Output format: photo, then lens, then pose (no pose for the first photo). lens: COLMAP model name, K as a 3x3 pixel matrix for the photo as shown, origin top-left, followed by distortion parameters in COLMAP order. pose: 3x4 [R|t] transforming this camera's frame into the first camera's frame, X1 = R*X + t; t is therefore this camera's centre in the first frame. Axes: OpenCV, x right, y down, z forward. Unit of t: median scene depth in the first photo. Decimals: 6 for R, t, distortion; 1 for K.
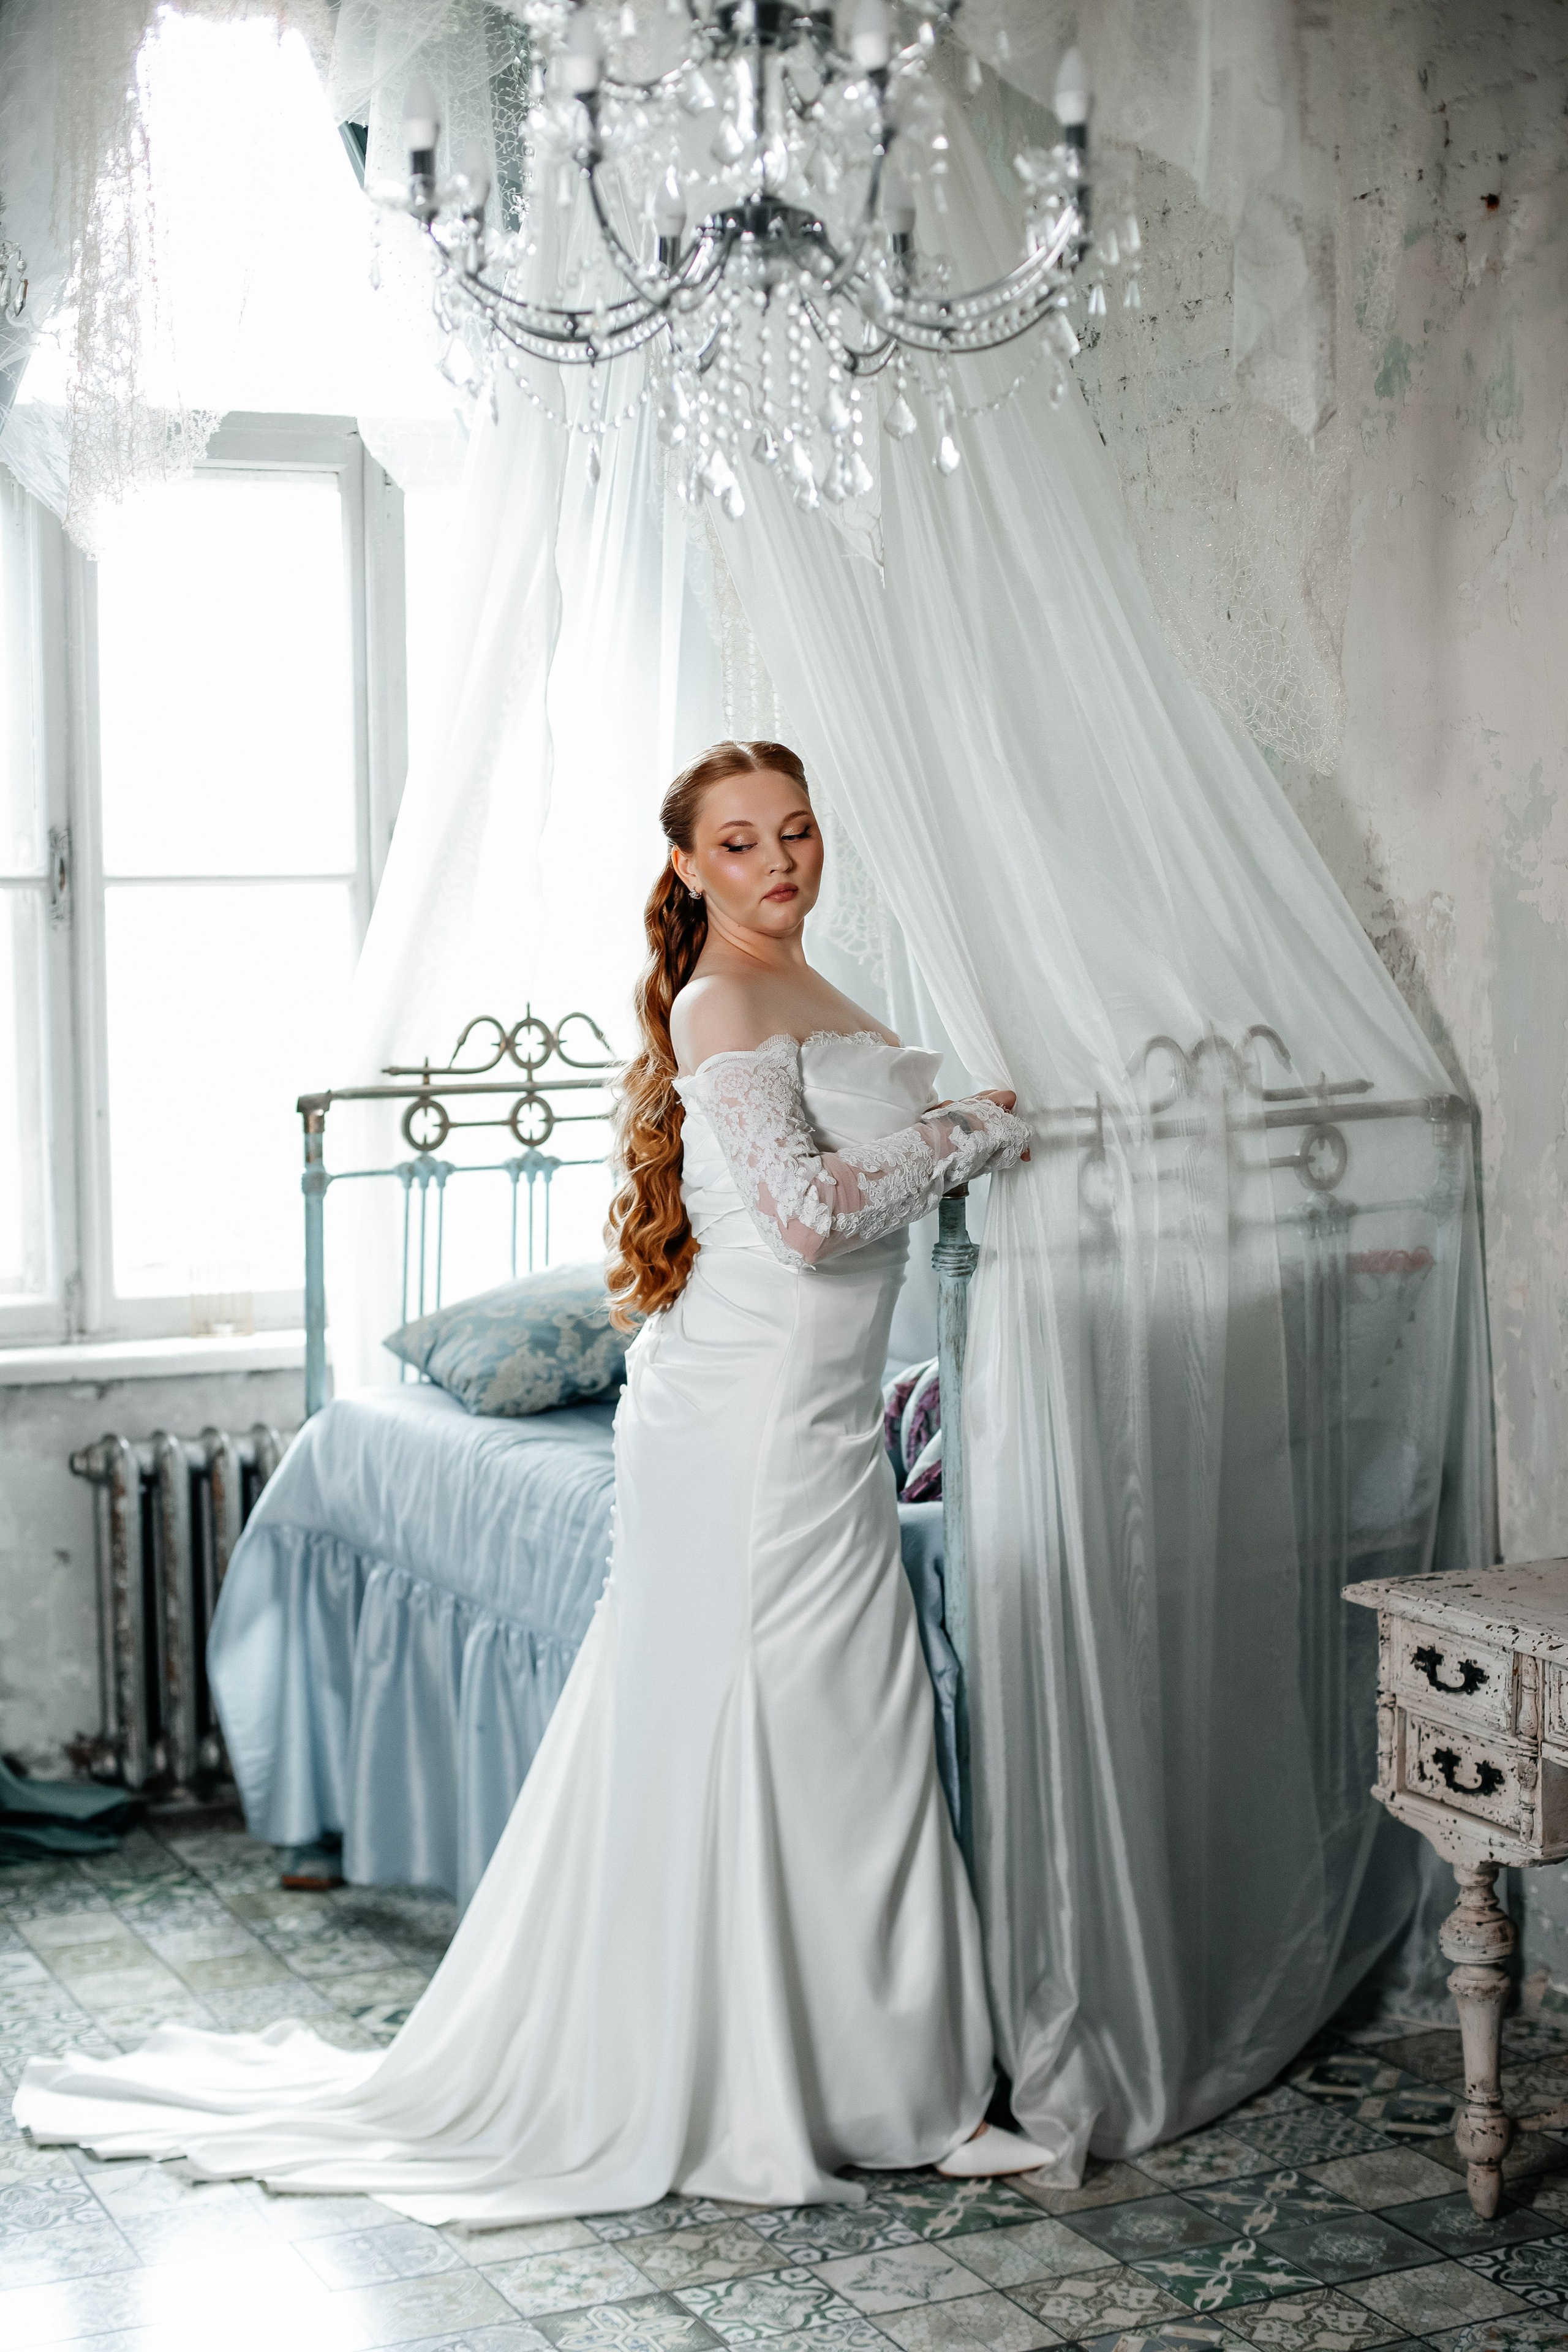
lens RADIAL K [[3418.4, 0, 821.7], [0, 3418.4, 1176.1], [0, 0, 1]] dist [-0.120545, 0.000000]
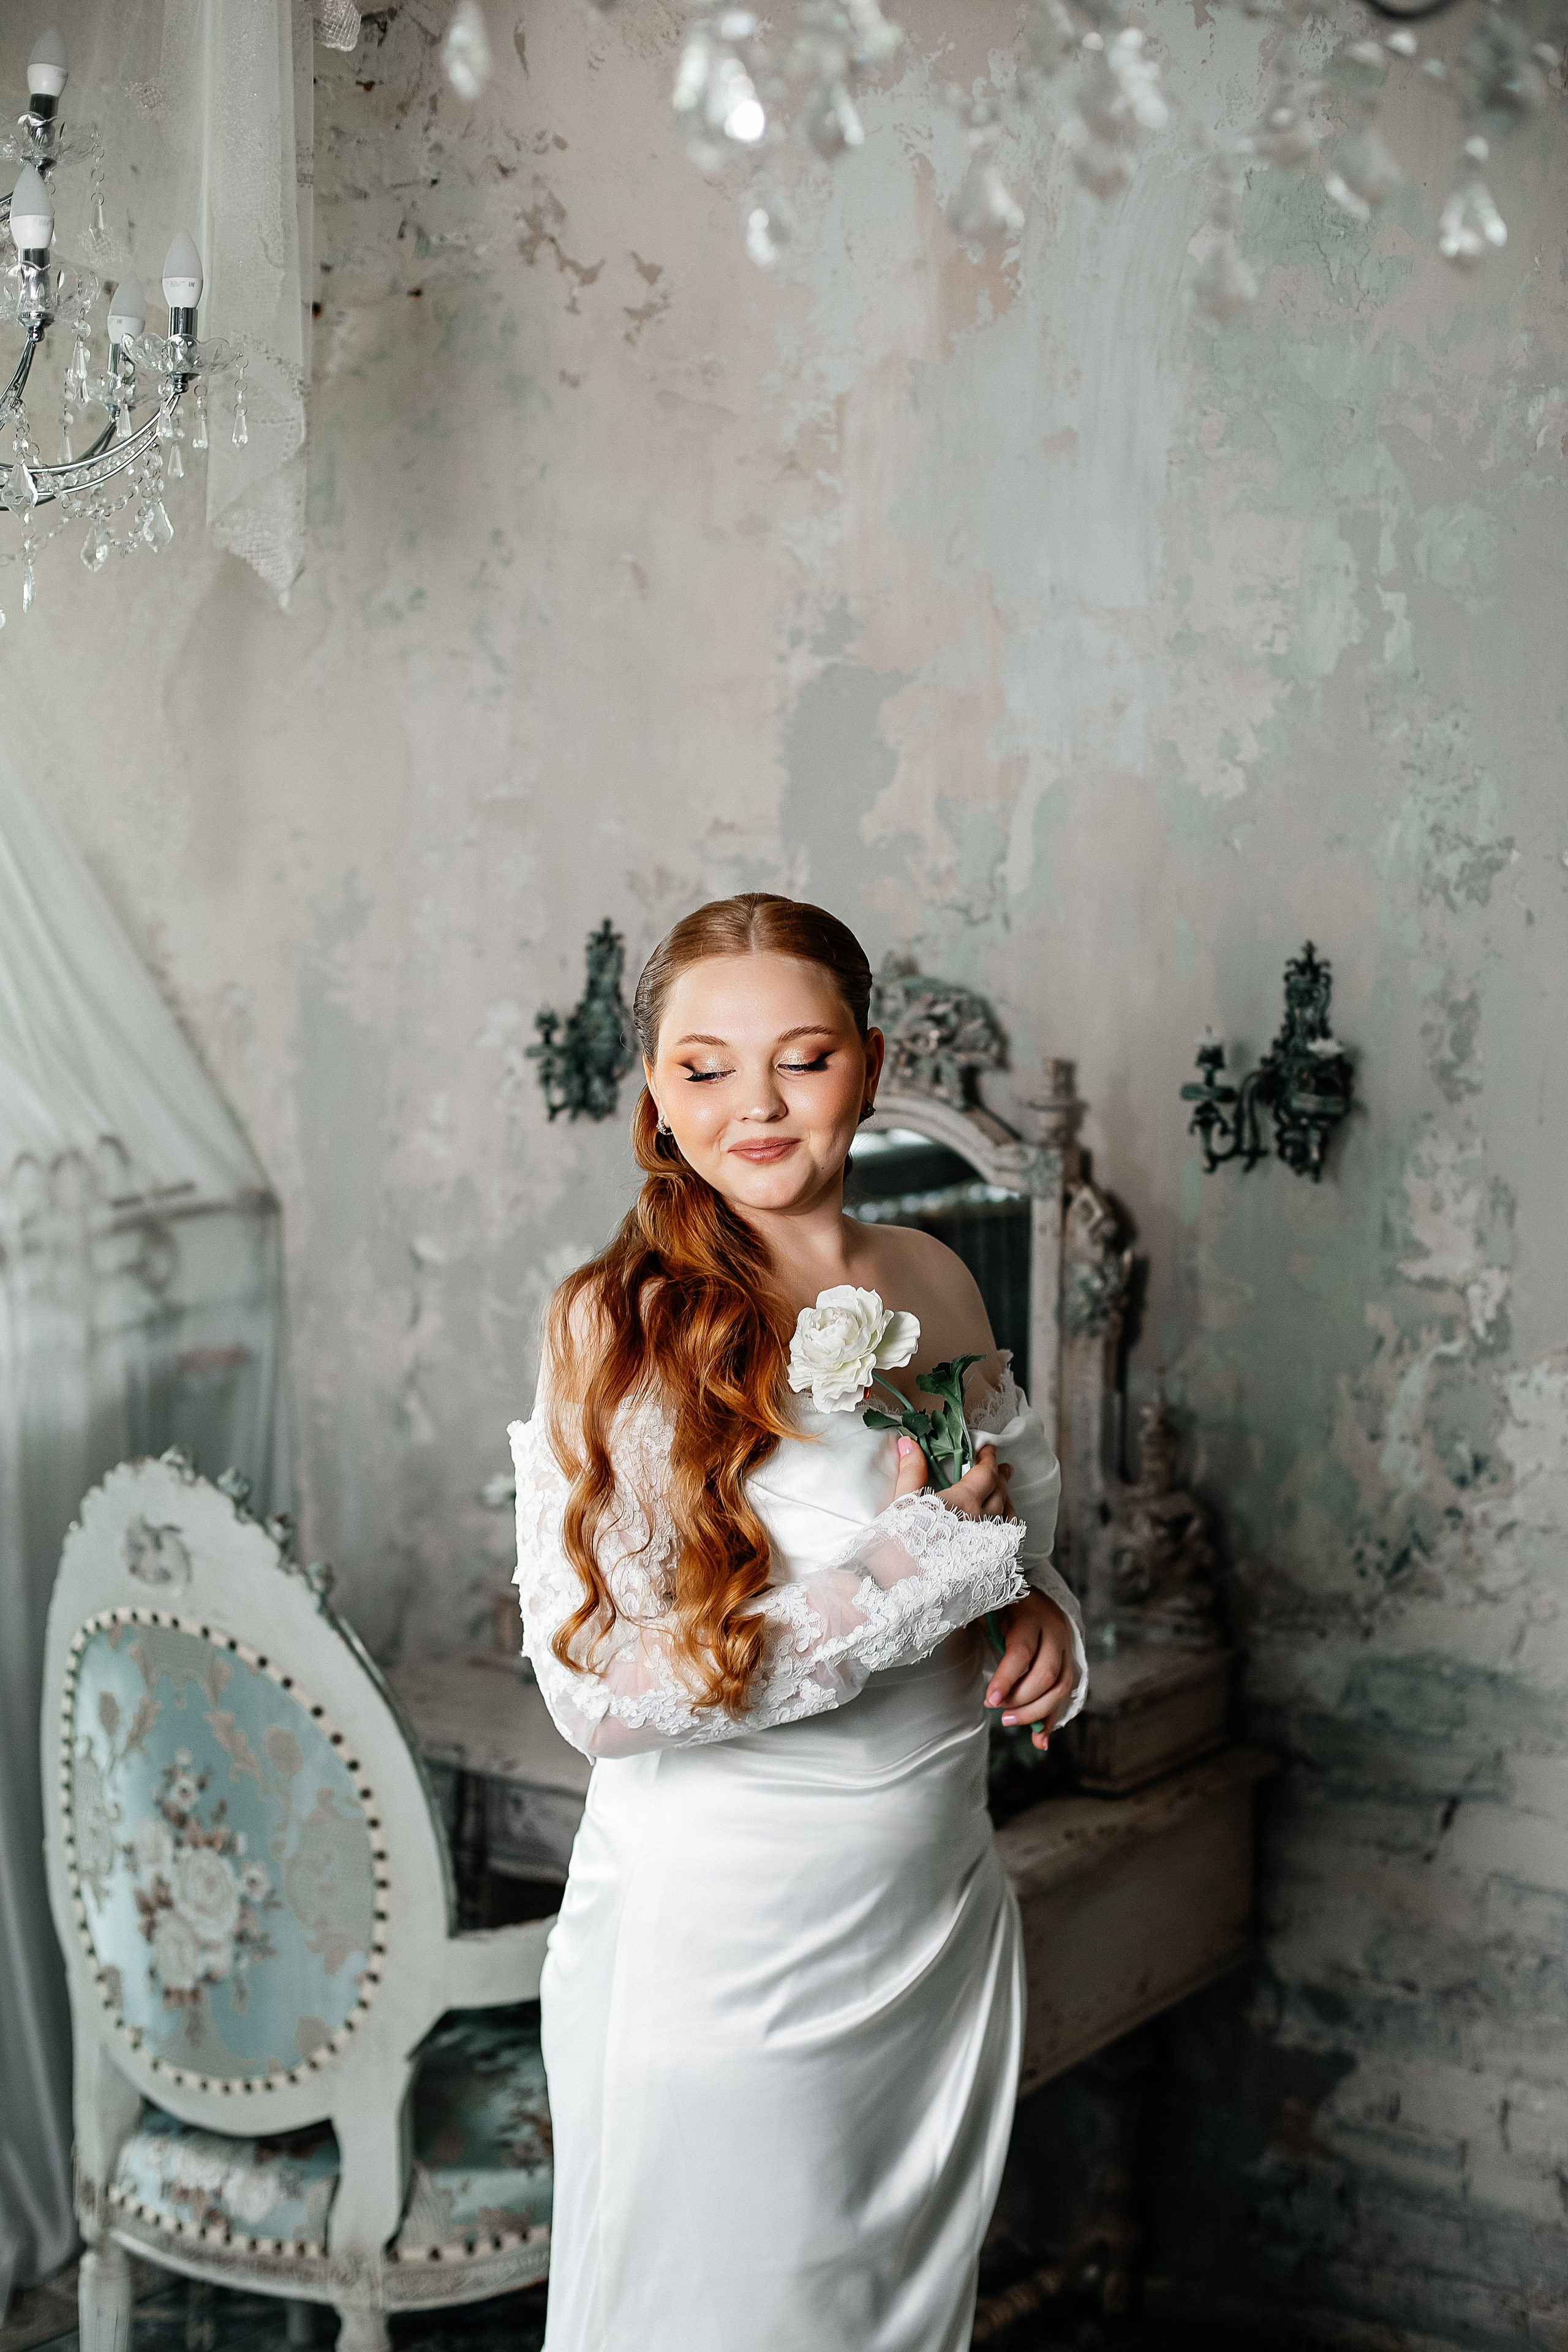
lens RADIAL K [[3418.4, 0, 778.0], [0, 3418.4, 1161.3], [0, 0, 1]] dist [-0.120545, 0.000000]
pose [[0.878826, -0.012806, 0.476970, -0.172125], [-0.000810, 0.999598, 0.028330, -0.063933], [-0.477142, -0.025284, 0.878463, 0.032818]]
